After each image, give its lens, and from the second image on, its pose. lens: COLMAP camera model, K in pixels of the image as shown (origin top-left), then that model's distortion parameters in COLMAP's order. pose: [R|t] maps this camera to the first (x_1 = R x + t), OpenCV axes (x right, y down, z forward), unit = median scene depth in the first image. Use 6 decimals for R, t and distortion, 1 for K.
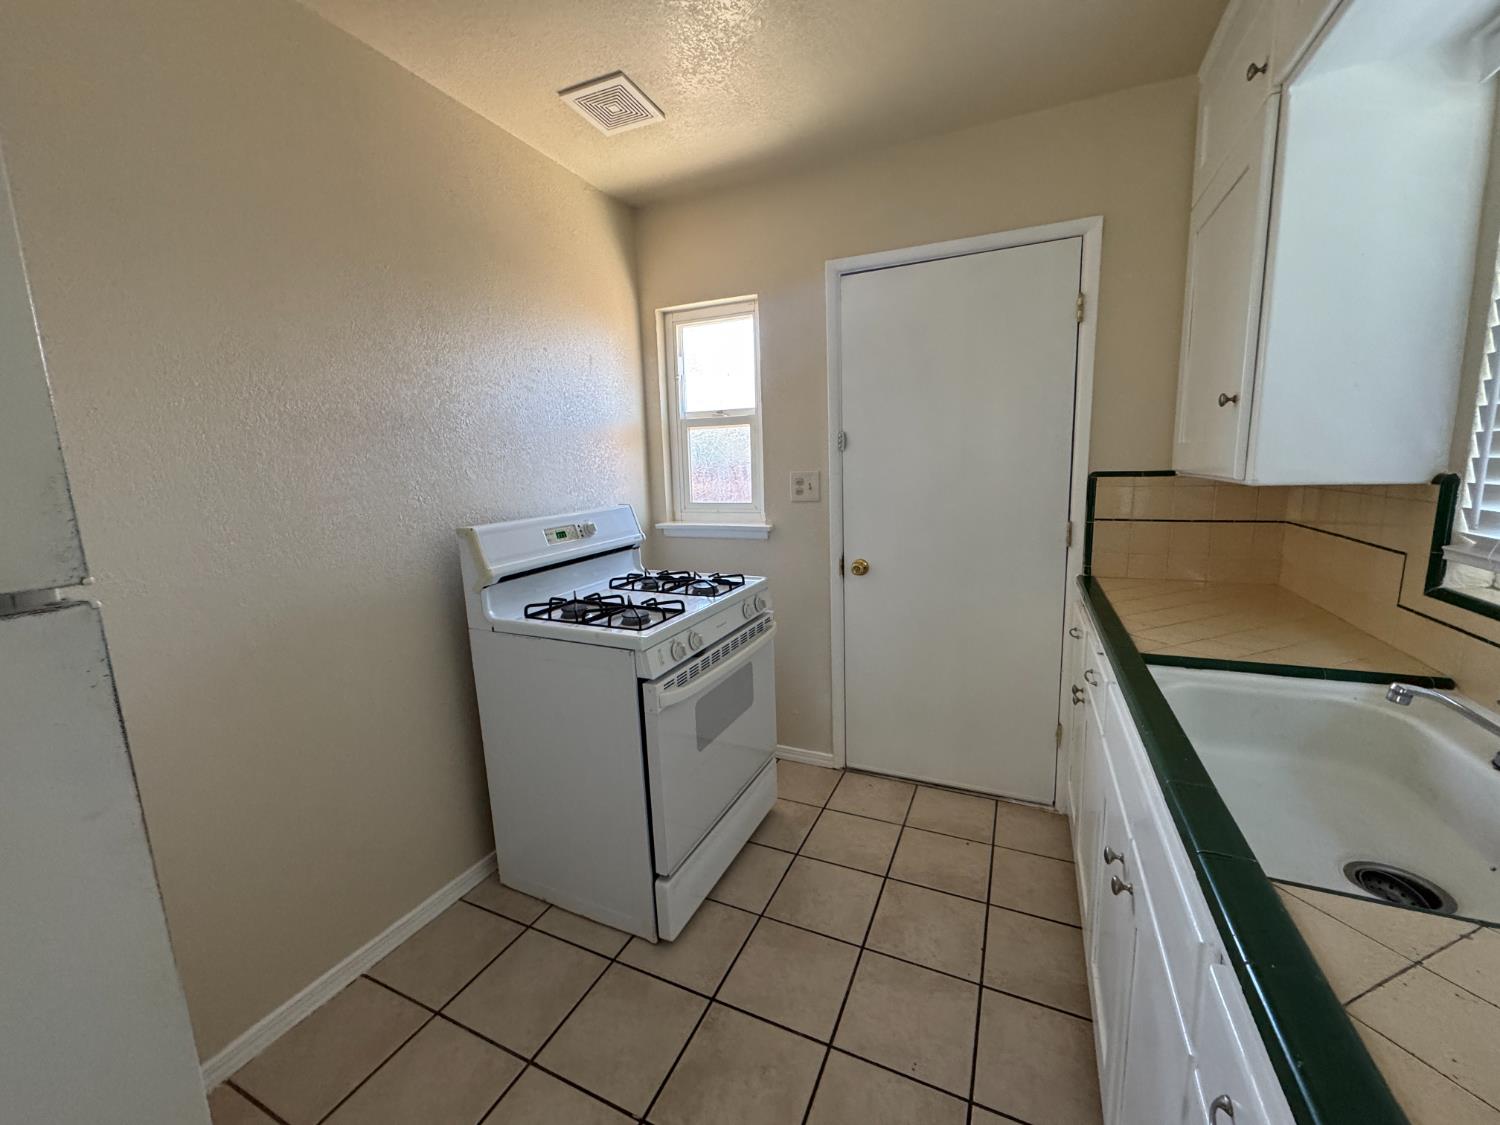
lens RADIAL K [[597.6, 0, 750.5], [0, 597.6, 560.4], [0, 0, 1]] dist [-0.001507, -0.000613]
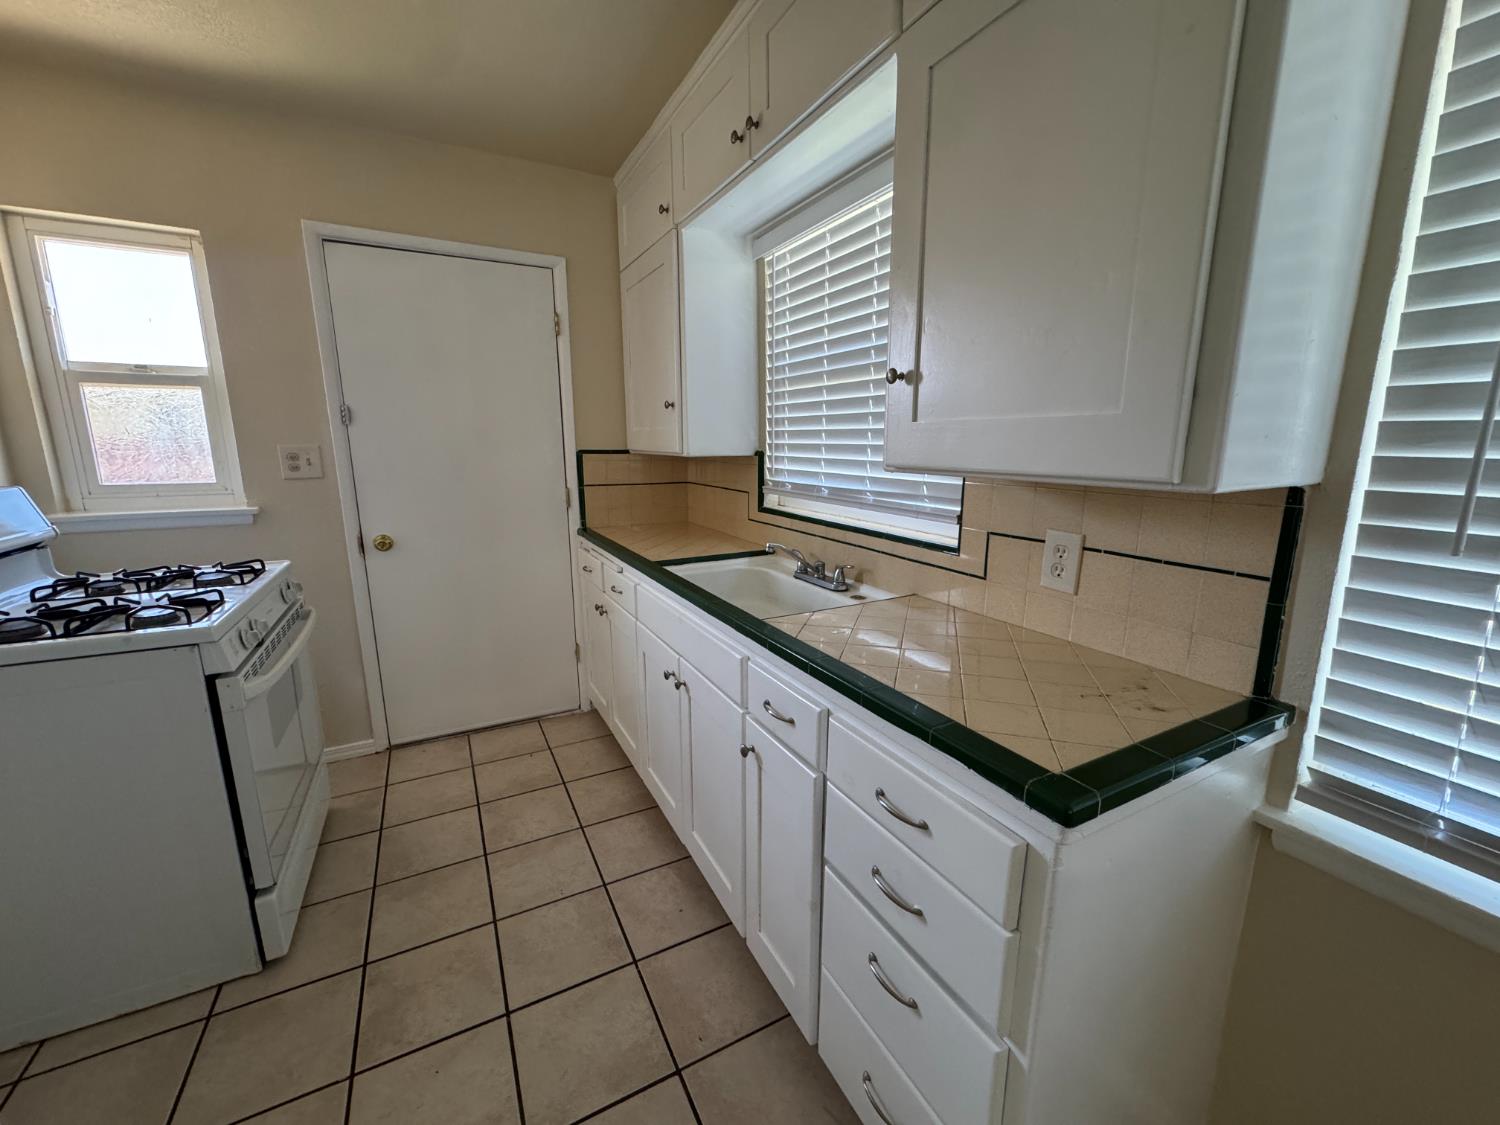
lens RADIAL K [[597.6, 0, 750.5], [0, 597.6, 560.4], [0, 0, 1]] dist [-0.001507, -0.000613]
pose [[0.607782, -0.124998, 0.784204, -0.274863], [0.108653, 0.991336, 0.073804, 0.039732], [-0.786635, 0.040350, 0.616098, -0.119464]]
